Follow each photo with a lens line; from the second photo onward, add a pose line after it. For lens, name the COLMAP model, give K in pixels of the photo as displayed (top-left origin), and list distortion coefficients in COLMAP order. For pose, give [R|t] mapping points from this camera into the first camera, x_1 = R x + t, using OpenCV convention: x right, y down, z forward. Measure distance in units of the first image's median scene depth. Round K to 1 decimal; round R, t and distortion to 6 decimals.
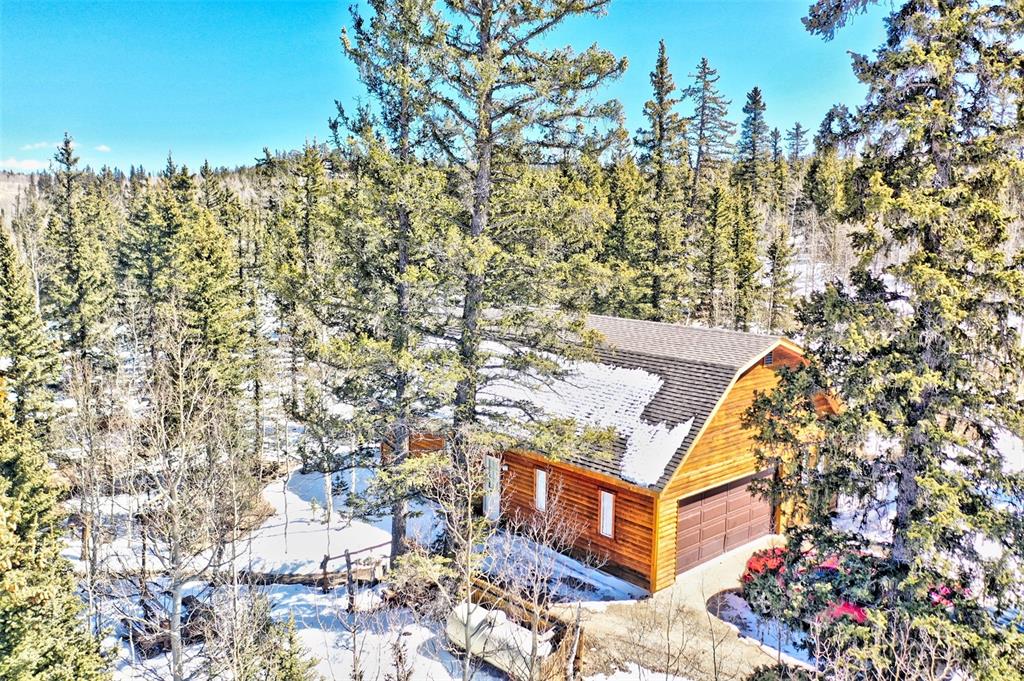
lens RADIAL K [[806.0, 0, 512.5], [0, 806.0, 352.5], [0, 0, 1]] dist [-0.001751, -0.000111]
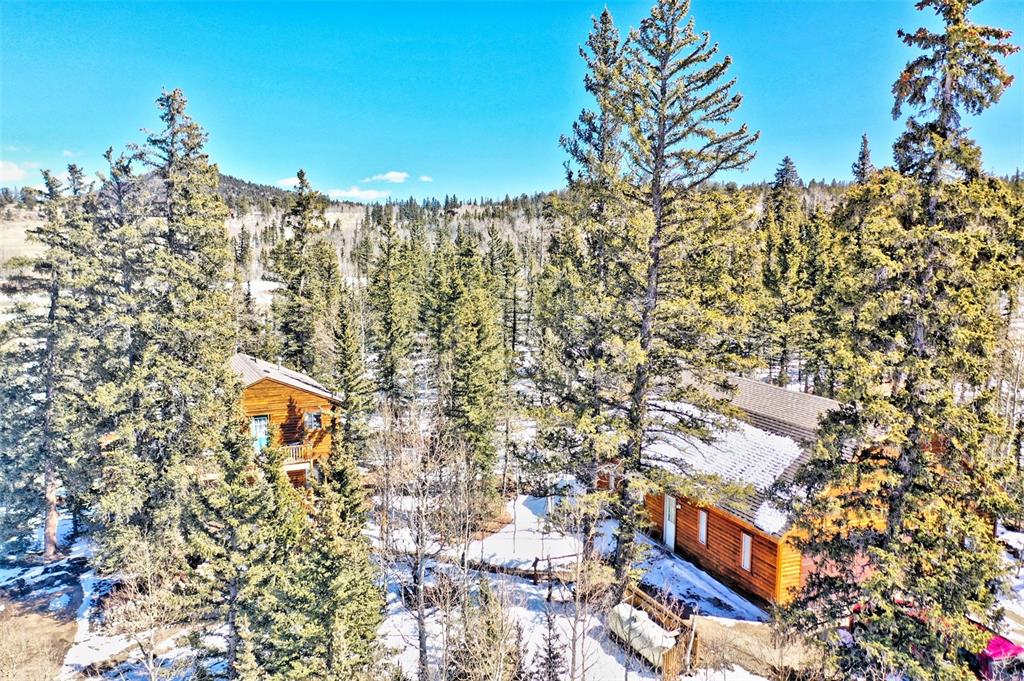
lens RADIAL K [[806.0, 0, 512.5], [0, 806.0, 352.5], [0, 0, 1]] dist [-0.001751, -0.000111]
pose [[0.937947, 0.038662, -0.344618, 0.190502], [-0.046403, 0.998821, -0.014239, -0.074629], [0.343661, 0.029347, 0.938635, -0.311440]]
